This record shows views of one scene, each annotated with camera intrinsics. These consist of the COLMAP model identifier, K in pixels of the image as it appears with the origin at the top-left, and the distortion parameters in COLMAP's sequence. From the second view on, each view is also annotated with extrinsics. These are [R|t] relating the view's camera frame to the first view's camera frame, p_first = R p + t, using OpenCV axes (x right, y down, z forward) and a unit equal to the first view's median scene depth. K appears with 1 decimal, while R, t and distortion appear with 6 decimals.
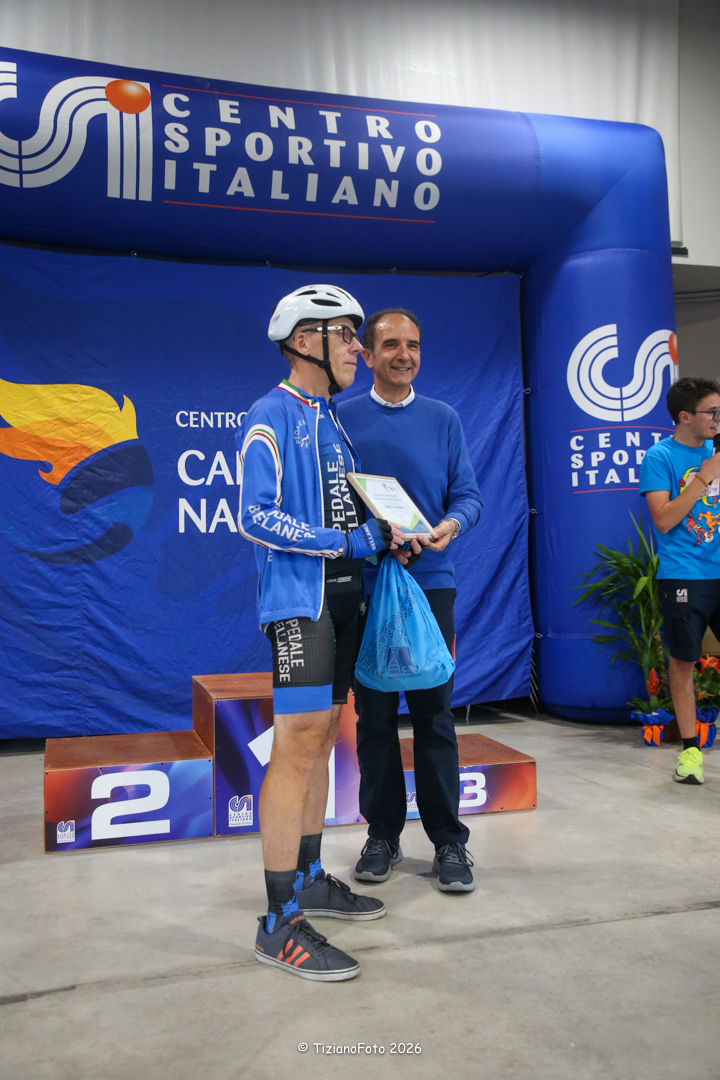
lens RADIAL K [[1109.8, 0, 341.7], [0, 1109.8, 535.1], [0, 0, 1]] dist [0.066407, 0.000000]
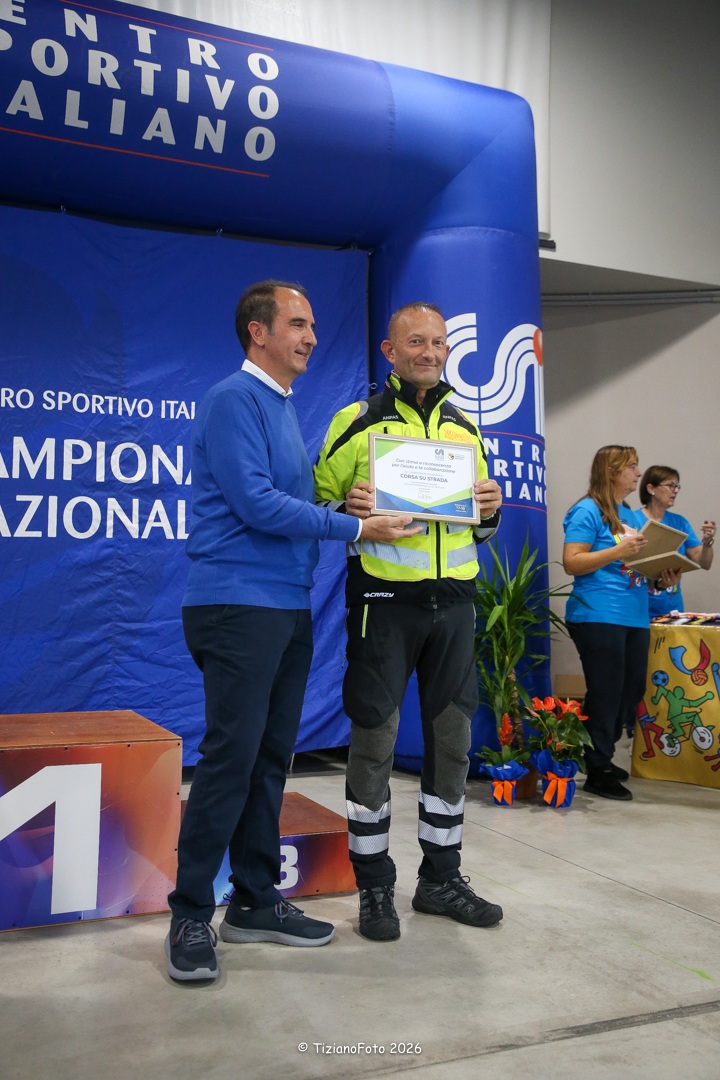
lens RADIAL K [[1109.8, 0, 352.3], [0, 1109.8, 548.3], [0, 0, 1]] dist [0.066407, 0.000000]
pose [[0.990377, 0.034469, 0.134038, 0.043169], [-0.031922, 0.999268, -0.021106, 0.014956], [-0.134667, 0.016624, 0.990751, 0.167129]]
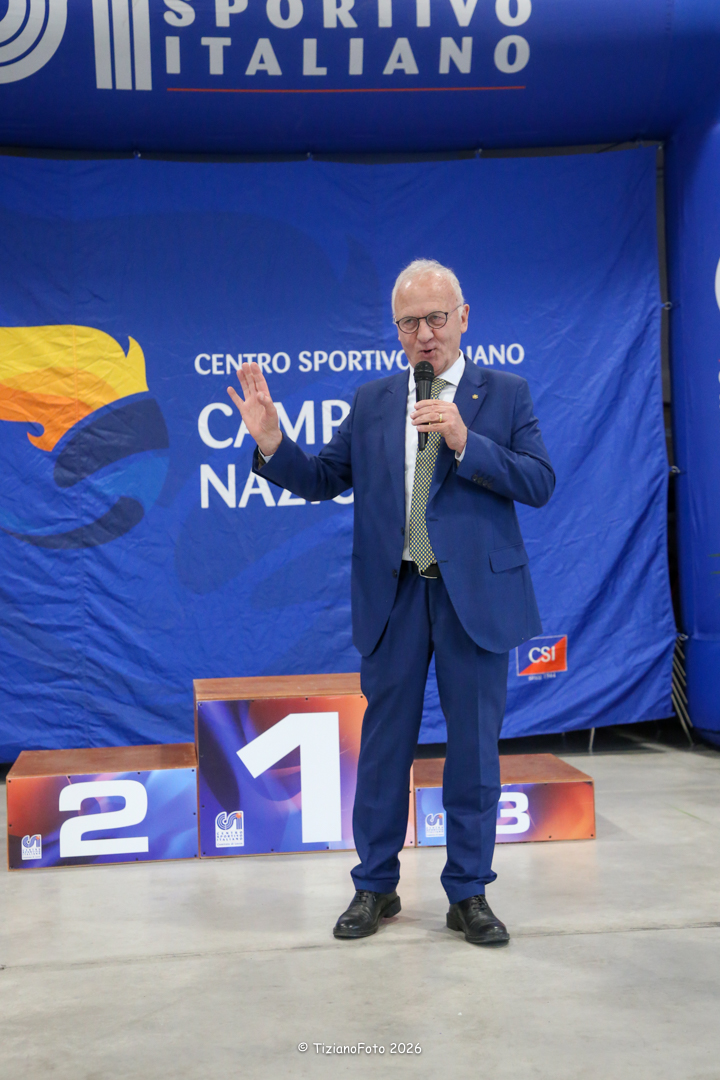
lens RADIAL K [[2024.8, 0, 339.9], [0, 2024.8, 541.9], [0, 0, 1]] dist [0.434875, 0.000000]
pose [[0.982172, -0.014189, -0.187447, 0.222742], [0.017992, 0.999665, 0.018601, -0.003076], [0.187120, -0.021641, 0.982099, -0.409253]]
